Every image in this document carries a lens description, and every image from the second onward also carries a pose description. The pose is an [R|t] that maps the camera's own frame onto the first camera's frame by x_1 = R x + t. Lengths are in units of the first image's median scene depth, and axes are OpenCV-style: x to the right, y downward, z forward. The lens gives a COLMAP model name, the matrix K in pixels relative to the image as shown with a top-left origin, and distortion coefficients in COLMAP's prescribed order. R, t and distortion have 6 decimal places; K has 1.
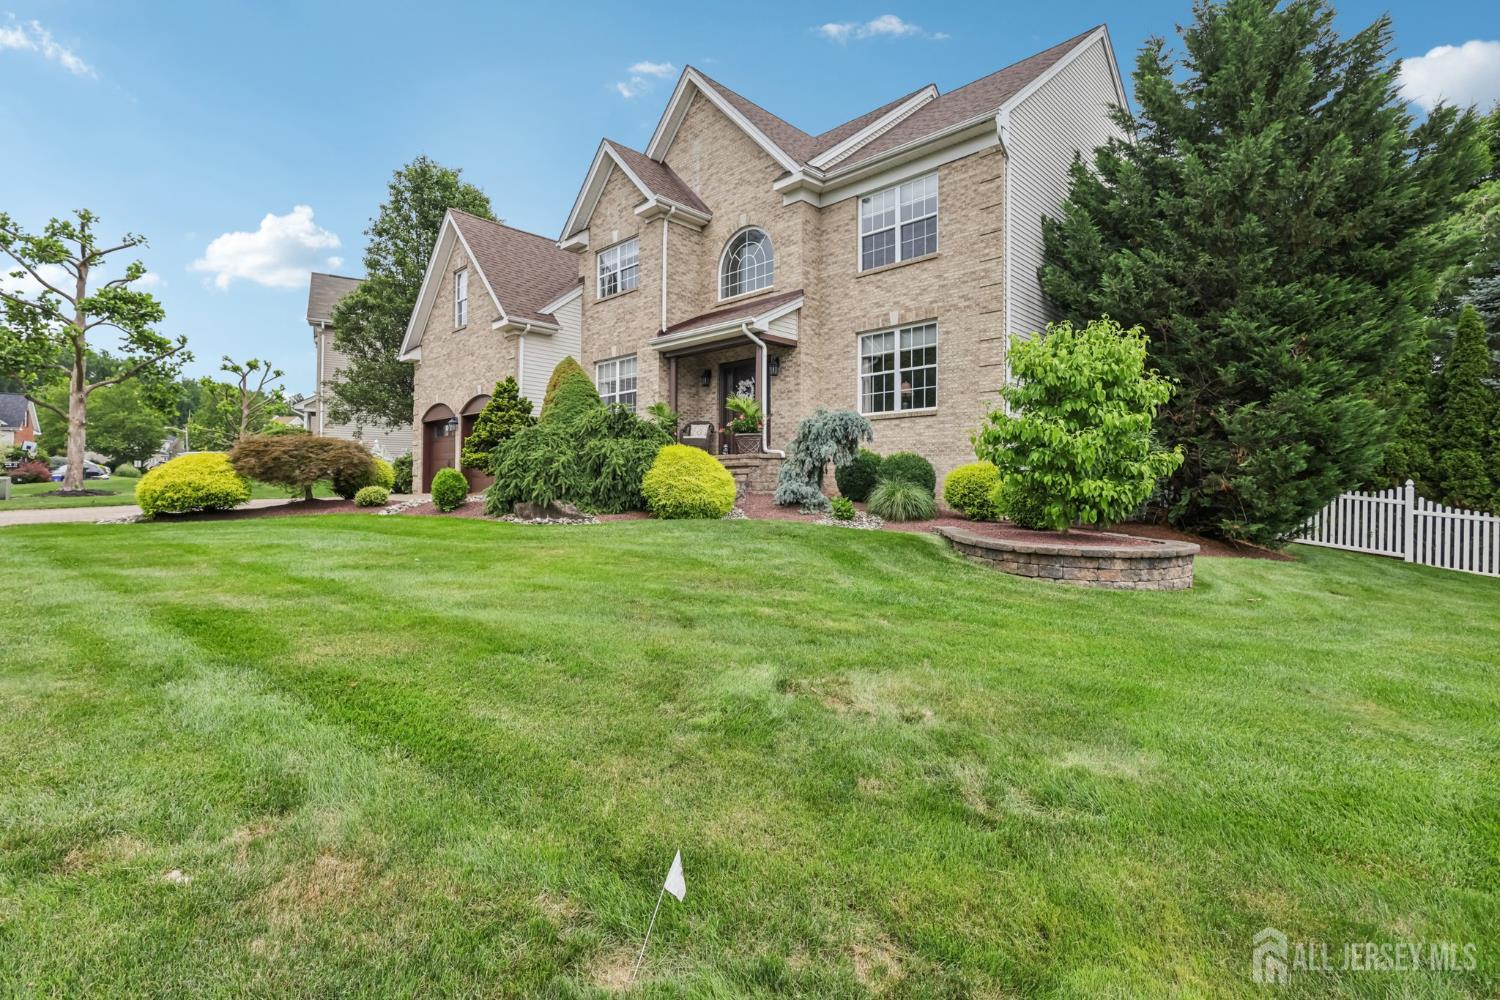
lens RADIAL K [[687.7, 0, 747.7], [0, 687.7, 495.3], [0, 0, 1]] dist [0.000791, 0.002518]
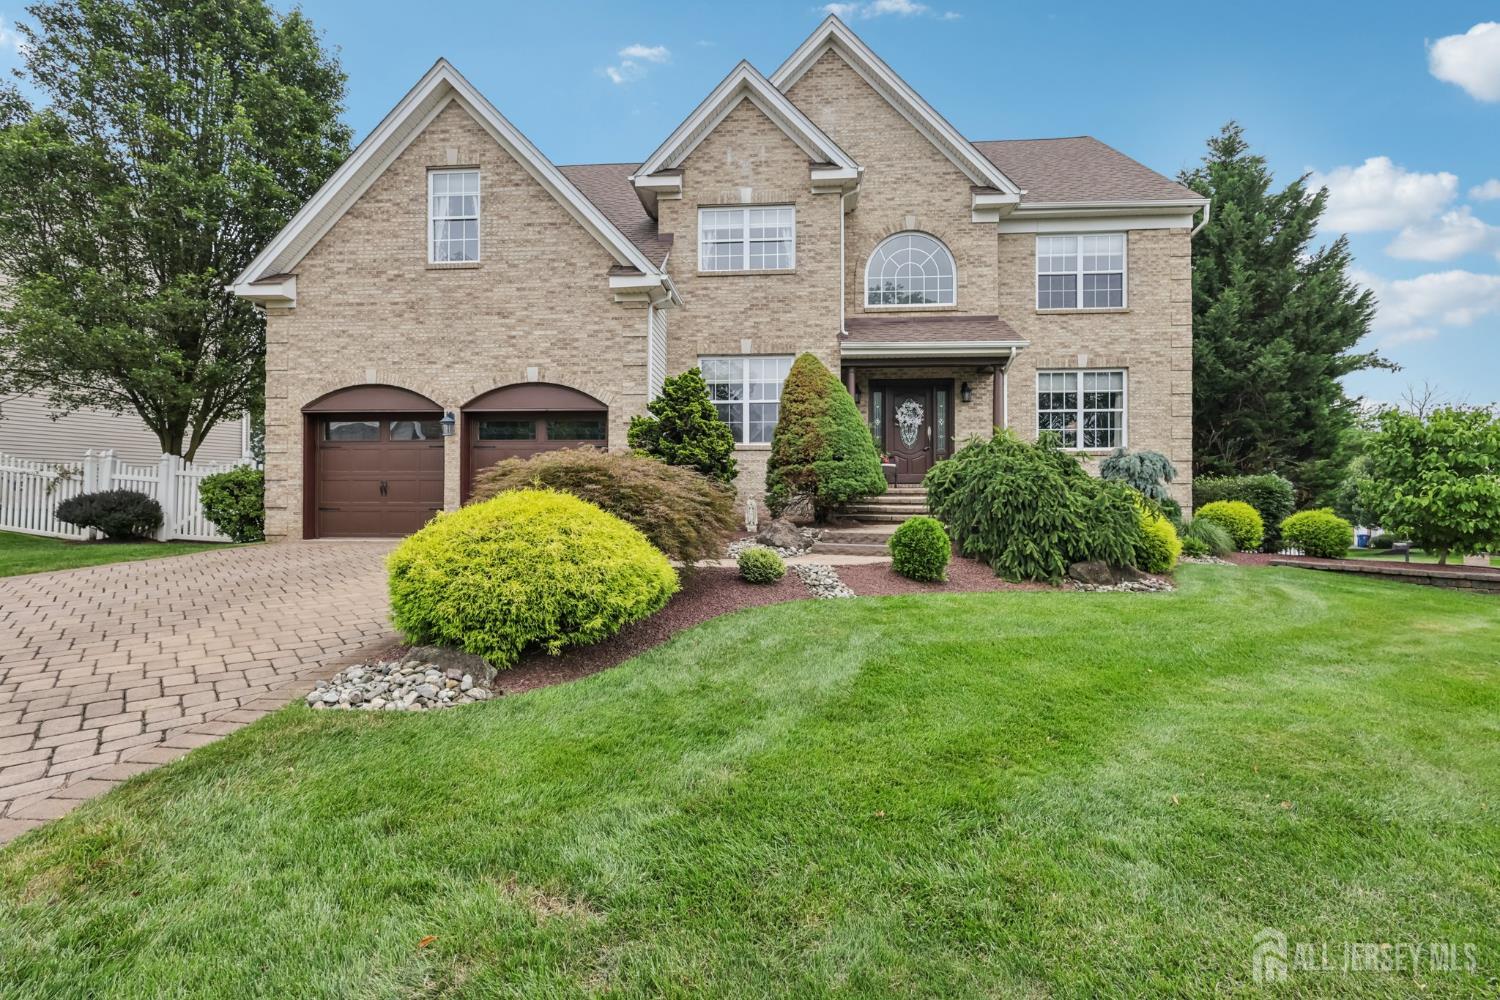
lens RADIAL K [[687.7, 0, 748.9], [0, 687.7, 503.3], [0, 0, 1]] dist [0.000791, 0.002518]
pose [[0.765825, -0.015847, 0.642854, -0.855348], [0.008277, 0.999856, 0.014787, -0.057676], [-0.642996, -0.006003, 0.765846, 0.513490]]
